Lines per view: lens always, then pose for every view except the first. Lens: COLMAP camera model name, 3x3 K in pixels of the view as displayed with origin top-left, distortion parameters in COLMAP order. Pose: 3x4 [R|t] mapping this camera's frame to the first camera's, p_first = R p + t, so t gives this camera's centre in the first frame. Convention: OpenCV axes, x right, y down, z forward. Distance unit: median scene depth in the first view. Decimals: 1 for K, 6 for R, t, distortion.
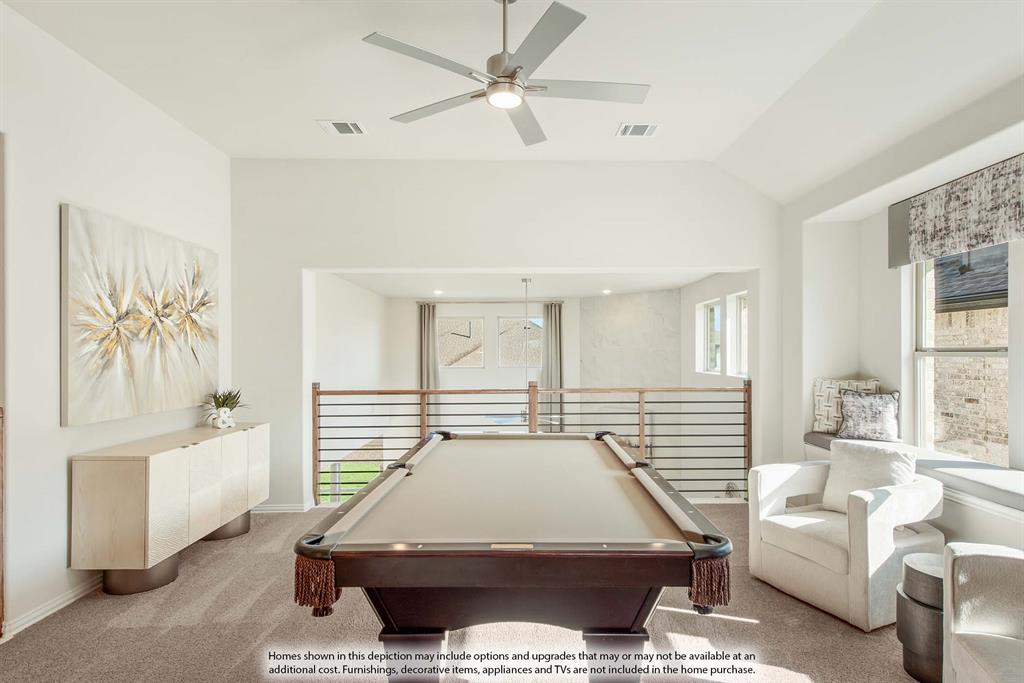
lens RADIAL K [[549.6, 0, 495.1], [0, 549.6, 357.1], [0, 0, 1]] dist [-0.026099, -0.001608]
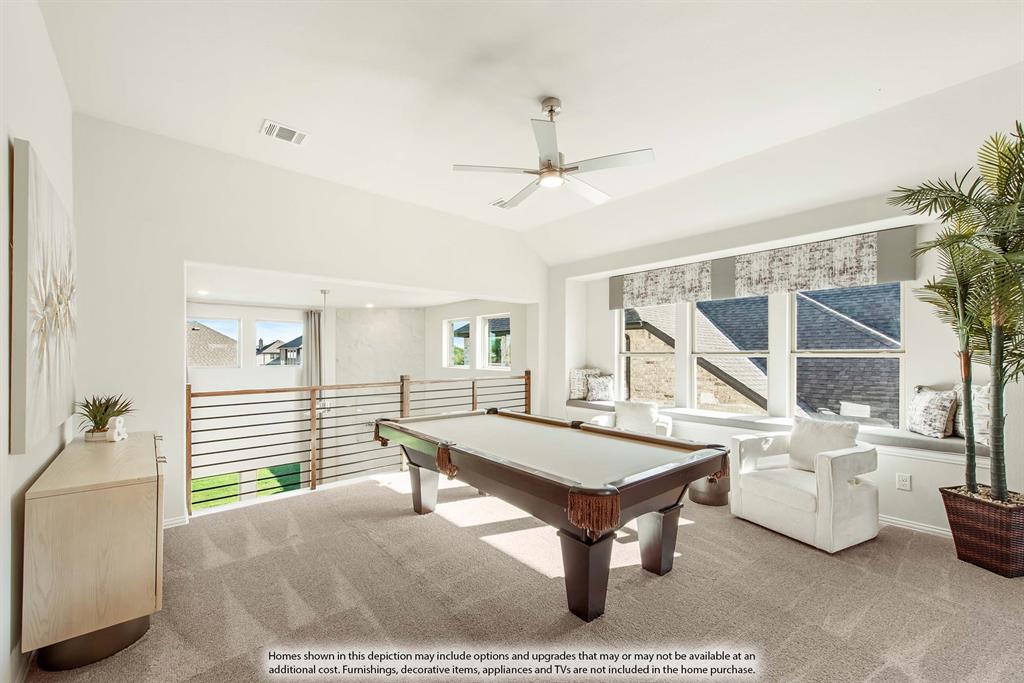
lens RADIAL K [[425.3, 0, 518.0], [0, 425.3, 349.6], [0, 0, 1]] dist [0.005800, -0.000269]
pose [[0.746394, 0.010553, 0.665421, -0.476956], [0.002348, 0.999826, -0.018491, 0.002740], [-0.665501, 0.015364, 0.746239, 0.095084]]
